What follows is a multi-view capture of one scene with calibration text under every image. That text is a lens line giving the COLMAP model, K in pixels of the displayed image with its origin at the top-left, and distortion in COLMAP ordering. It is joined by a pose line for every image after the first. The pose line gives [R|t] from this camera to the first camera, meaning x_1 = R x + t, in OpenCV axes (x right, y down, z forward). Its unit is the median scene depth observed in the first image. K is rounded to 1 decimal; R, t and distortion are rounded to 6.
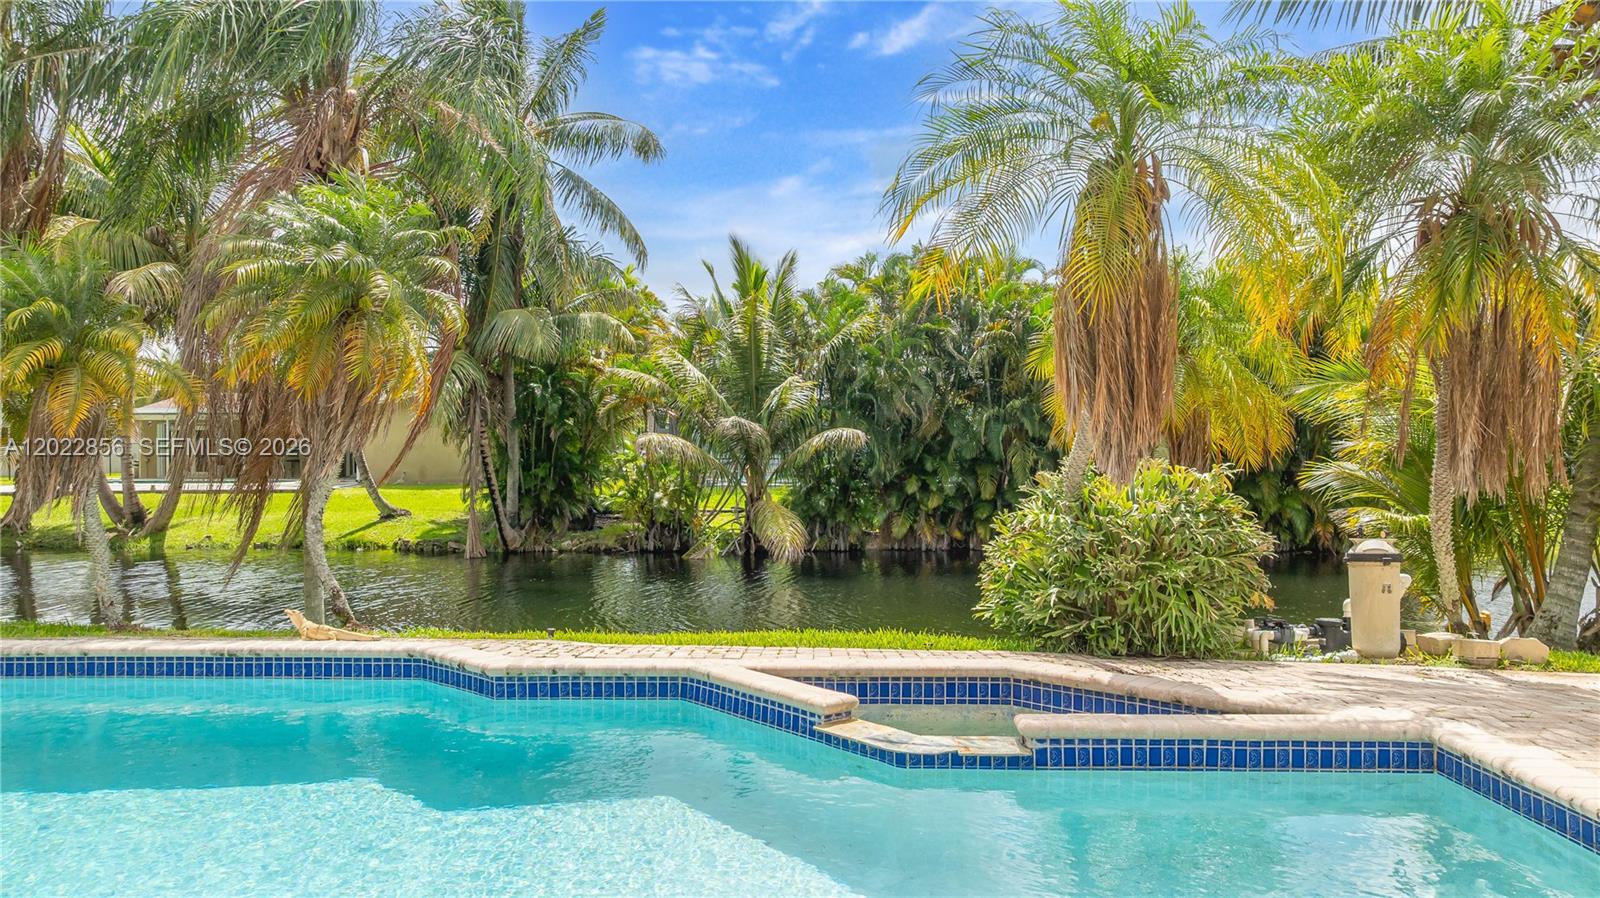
lens RADIAL K [[1128.2, 0, 799.3], [0, 1128.2, 450.1], [0, 0, 1]] dist [-0.026262, 0.025869]
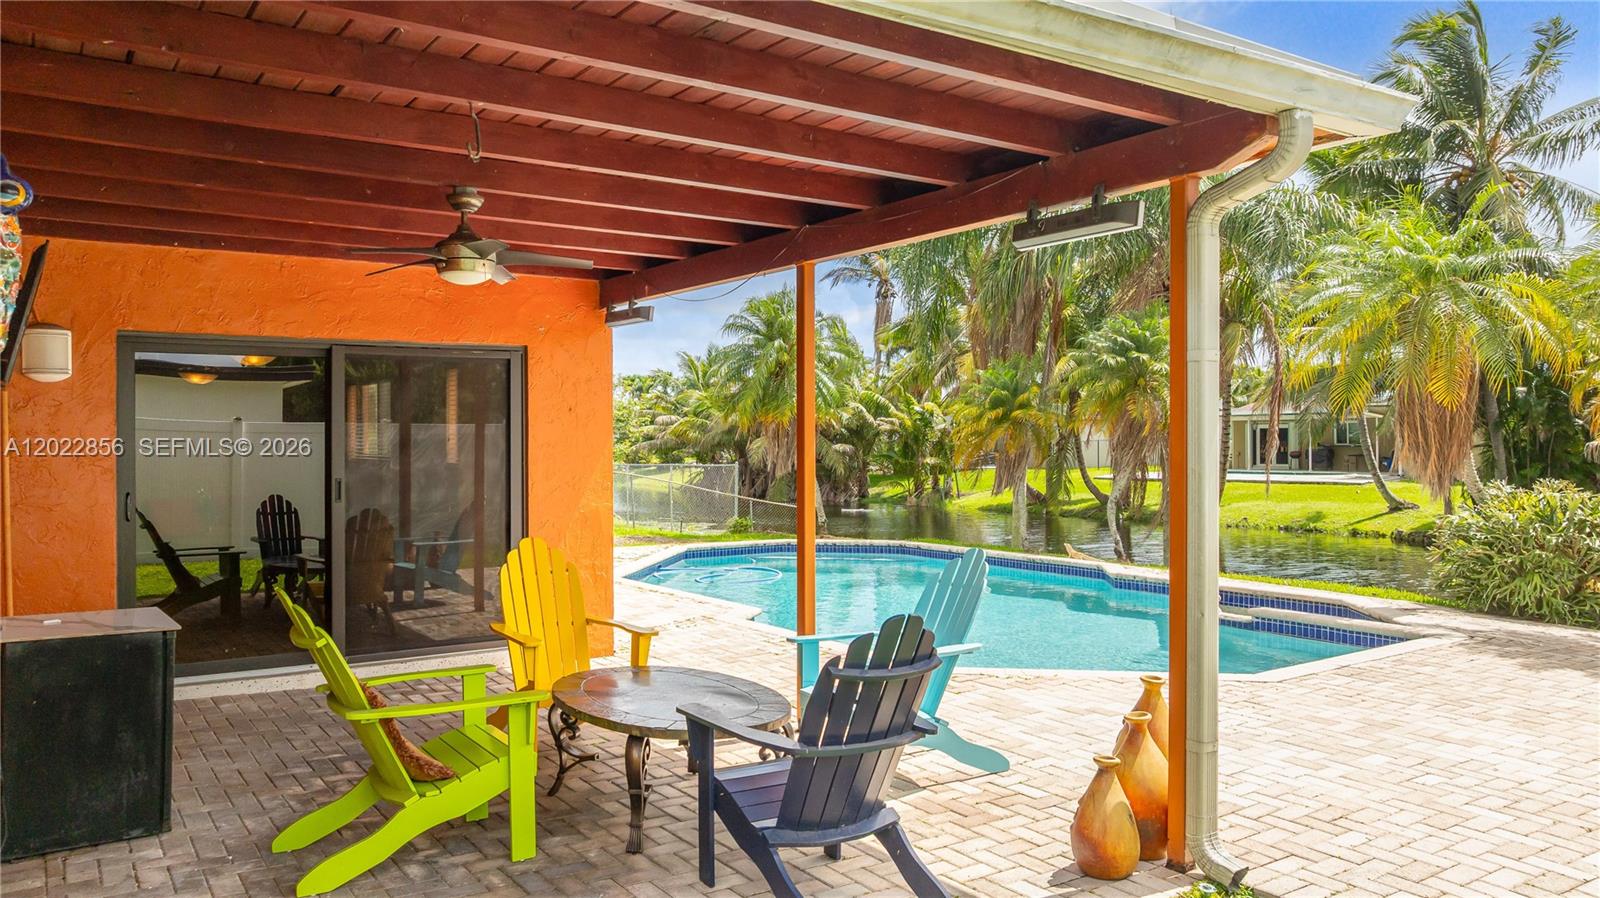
lens RADIAL K [[1128.2, 0, 799.1], [0, 1128.2, 447.5], [0, 0, 1]] dist [-0.026262, 0.025869]
pose [[0.587867, 0.002997, -0.808952, 0.192345], [0.002631, 0.999981, 0.005617, -0.009299], [0.808953, -0.005430, 0.587848, -0.125522]]
